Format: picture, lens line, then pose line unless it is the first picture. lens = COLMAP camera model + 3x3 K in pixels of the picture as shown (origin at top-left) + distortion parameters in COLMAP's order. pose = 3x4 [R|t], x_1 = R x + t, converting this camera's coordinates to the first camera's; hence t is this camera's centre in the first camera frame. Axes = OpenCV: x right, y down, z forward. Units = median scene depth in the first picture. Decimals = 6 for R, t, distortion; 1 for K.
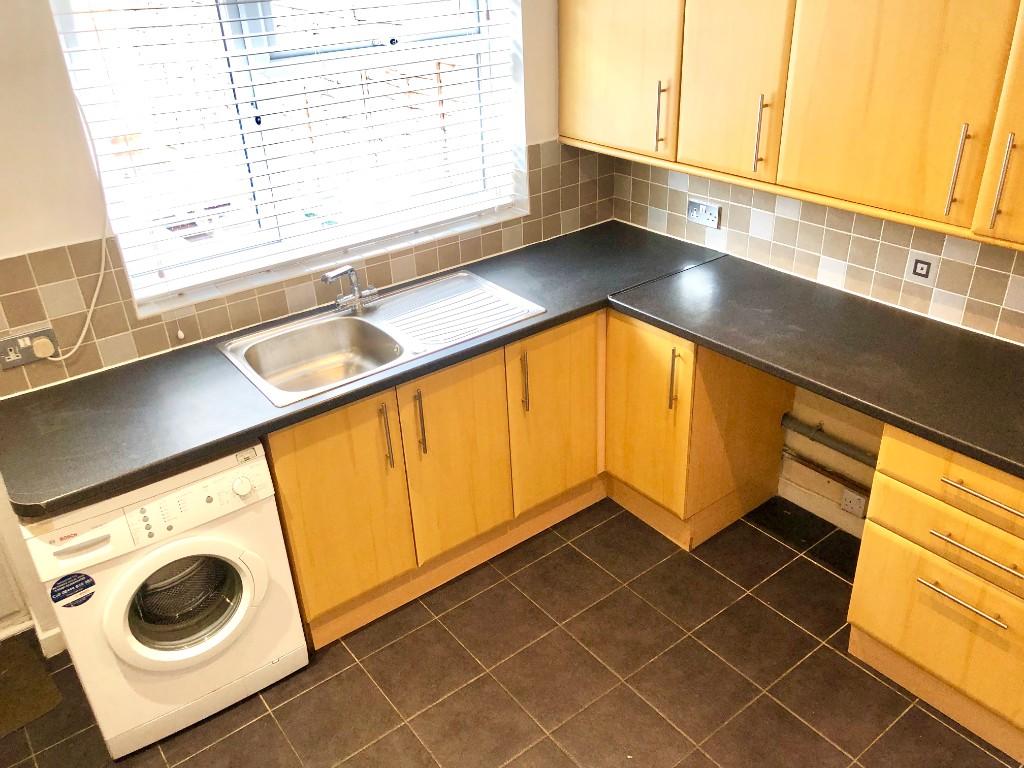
lens RADIAL K [[827.7, 0, 512.0], [0, 827.7, 384.0], [0, 0, 1]] dist [0.065912, -0.002673]
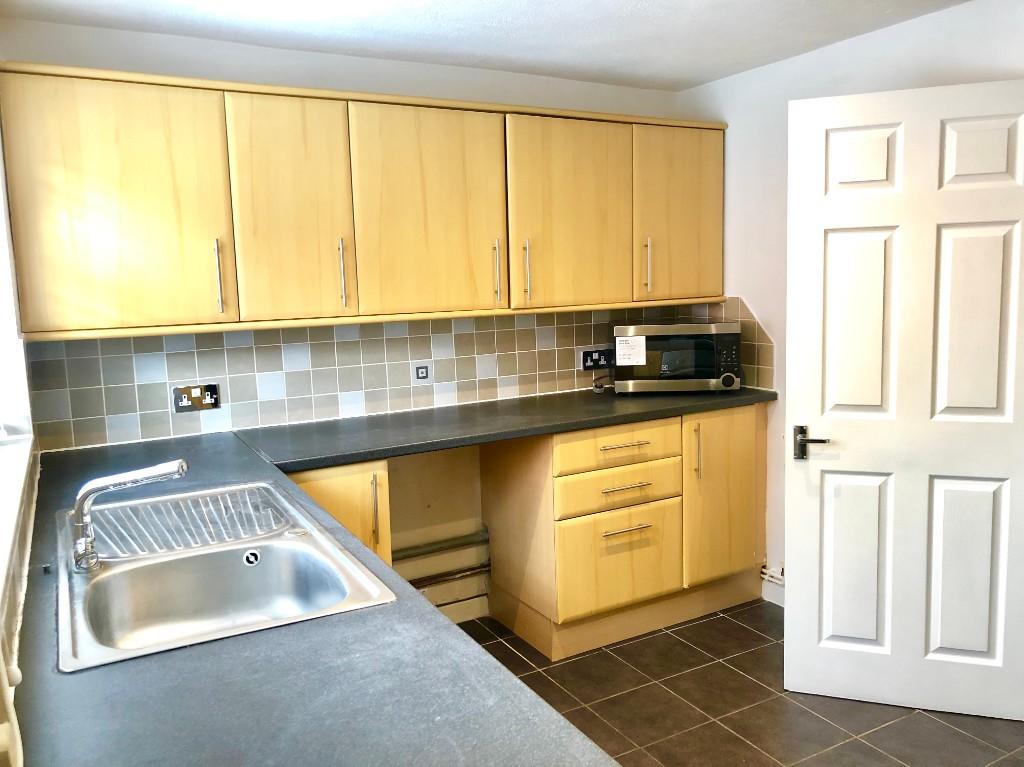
lens RADIAL K [[827.7, 0, 512.0], [0, 827.7, 383.5], [0, 0, 1]] dist [0.065912, -0.002673]
pose [[0.151960, -0.102661, 0.983041, -0.742133], [0.505318, 0.862850, 0.011996, -0.066498], [-0.849448, 0.494925, 0.182995, 0.644881]]
